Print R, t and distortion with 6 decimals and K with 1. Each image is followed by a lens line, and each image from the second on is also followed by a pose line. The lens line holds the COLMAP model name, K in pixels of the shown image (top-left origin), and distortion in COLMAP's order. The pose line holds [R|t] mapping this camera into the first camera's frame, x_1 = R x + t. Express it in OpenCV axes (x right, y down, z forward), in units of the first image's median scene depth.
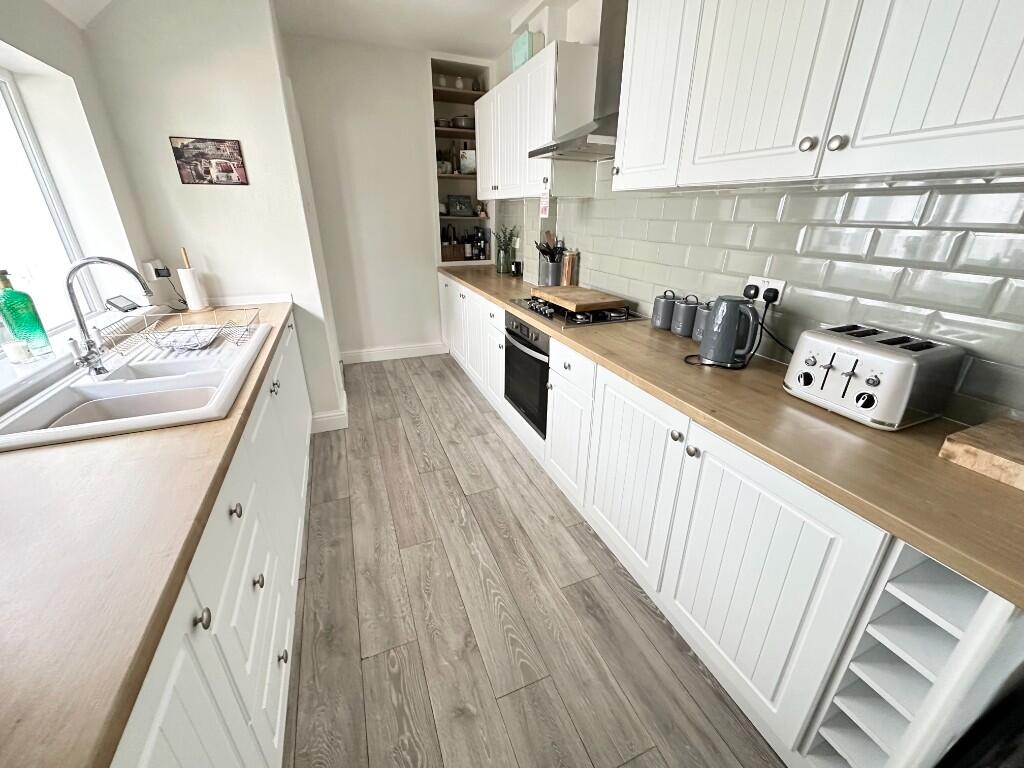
lens RADIAL K [[408.8, 0, 516.5], [0, 408.8, 381.2], [0, 0, 1]] dist [-0.002308, 0.000211]
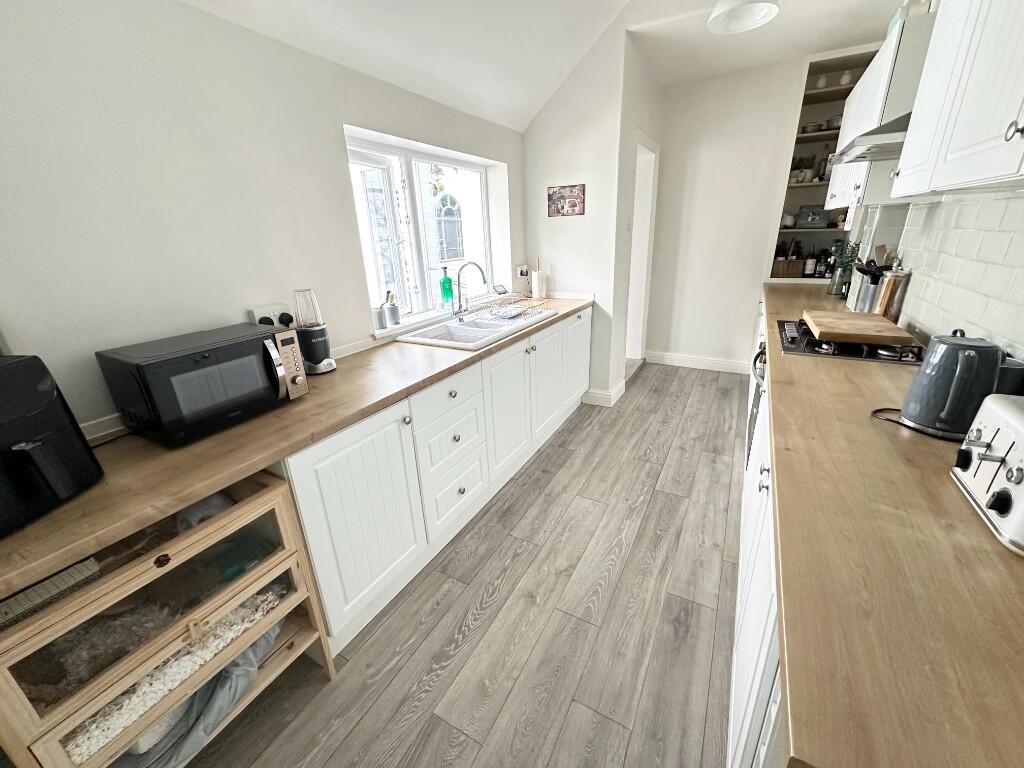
lens RADIAL K [[408.8, 0, 512.7], [0, 408.8, 382.7], [0, 0, 1]] dist [-0.002308, 0.000211]
pose [[0.616390, 0.245525, -0.748185, 0.388221], [-0.263358, 0.959710, 0.097973, 0.001912], [0.742096, 0.136651, 0.656217, -0.026525]]
